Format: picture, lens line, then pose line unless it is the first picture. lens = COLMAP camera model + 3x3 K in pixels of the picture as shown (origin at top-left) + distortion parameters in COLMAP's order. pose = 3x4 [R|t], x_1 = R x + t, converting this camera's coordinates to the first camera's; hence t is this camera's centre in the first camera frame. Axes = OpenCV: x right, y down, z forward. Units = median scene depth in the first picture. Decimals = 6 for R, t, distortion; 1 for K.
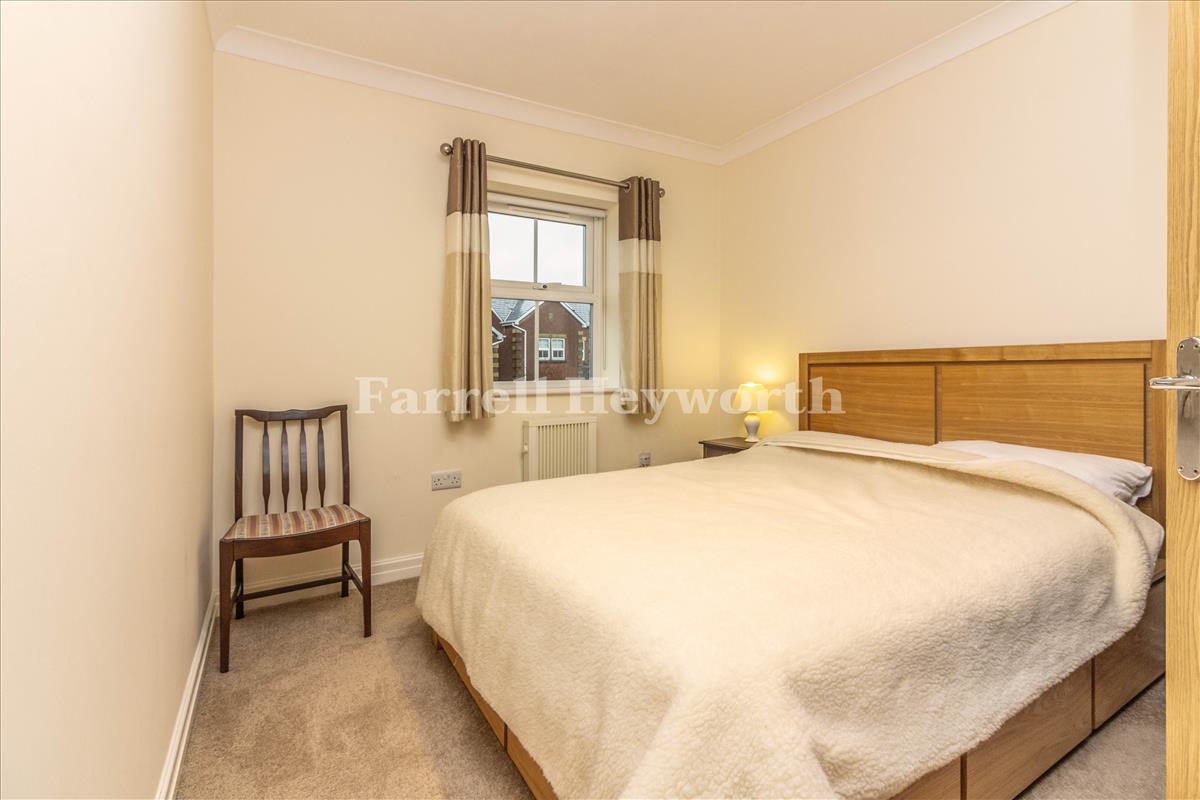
lens RADIAL K [[550.2, 0, 600.4], [0, 550.2, 403.7], [0, 0, 1]] dist [0.000192, 0.001267]
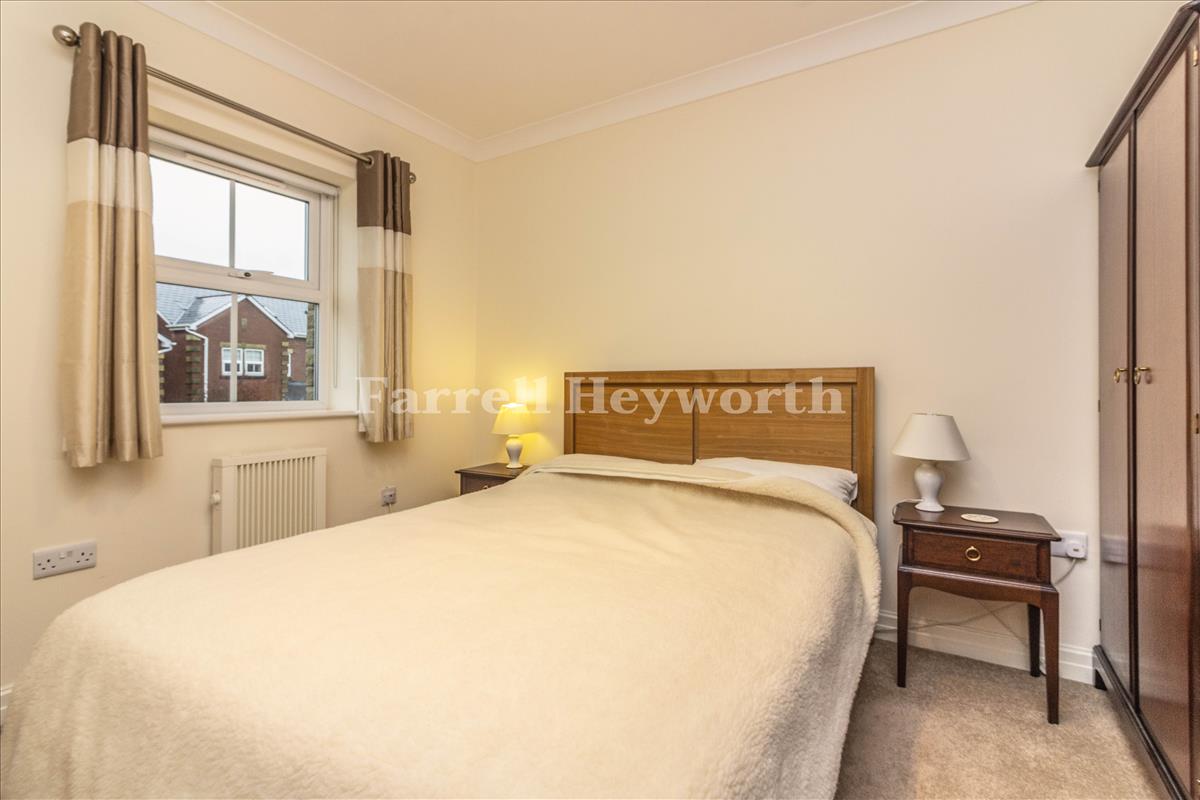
lens RADIAL K [[550.2, 0, 600.4], [0, 550.2, 403.7], [0, 0, 1]] dist [0.000192, 0.001267]
pose [[0.883106, -0.005243, 0.469145, -0.031227], [0.021189, 0.999363, -0.028717, -0.009369], [-0.468695, 0.035301, 0.882654, 0.139520]]
